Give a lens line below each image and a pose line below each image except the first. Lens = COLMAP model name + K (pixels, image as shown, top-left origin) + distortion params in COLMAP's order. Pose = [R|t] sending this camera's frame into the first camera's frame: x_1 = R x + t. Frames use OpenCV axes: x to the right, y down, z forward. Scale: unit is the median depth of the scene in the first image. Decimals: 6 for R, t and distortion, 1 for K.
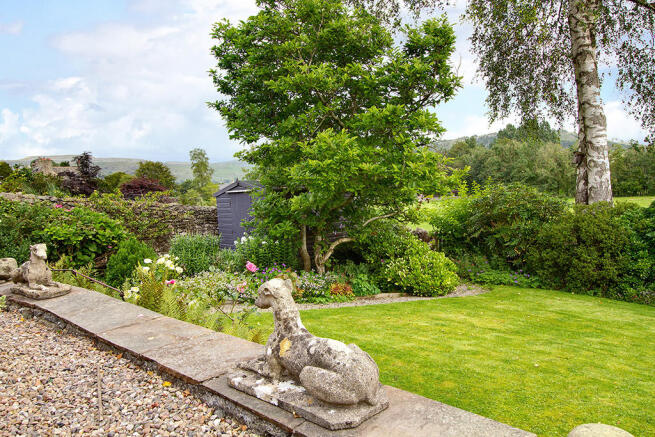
lens RADIAL K [[530.1, 0, 327.5], [0, 530.1, 218.5], [0, 0, 1]] dist [0.000938, 0.004829]
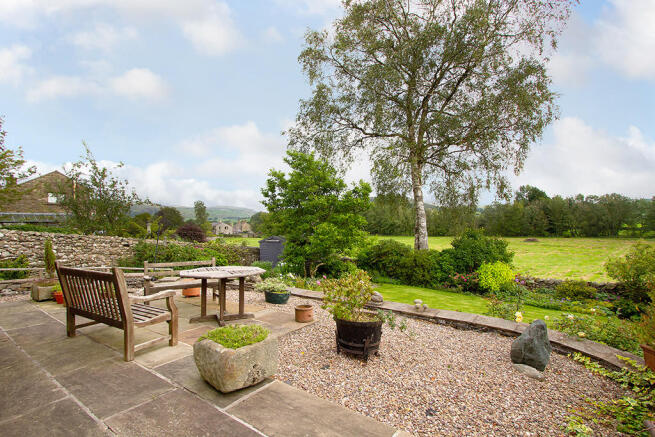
lens RADIAL K [[299.0, 0, 331.3], [0, 299.0, 221.0], [0, 0, 1]] dist [-0.000917, 0.000025]
pose [[0.985680, 0.032165, 0.165530, -0.153638], [-0.018586, 0.996381, -0.082940, -0.040137], [-0.167599, 0.078676, 0.982711, -0.324739]]
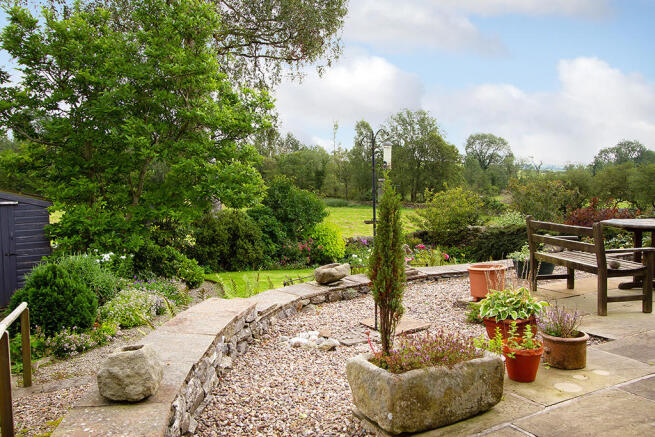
lens RADIAL K [[530.1, 0, 327.5], [0, 530.1, 218.5], [0, 0, 1]] dist [0.000938, 0.004829]
pose [[0.291078, -0.031498, 0.956181, -0.863611], [0.036349, 0.999100, 0.021846, -0.031178], [-0.956009, 0.028397, 0.291961, 0.307364]]
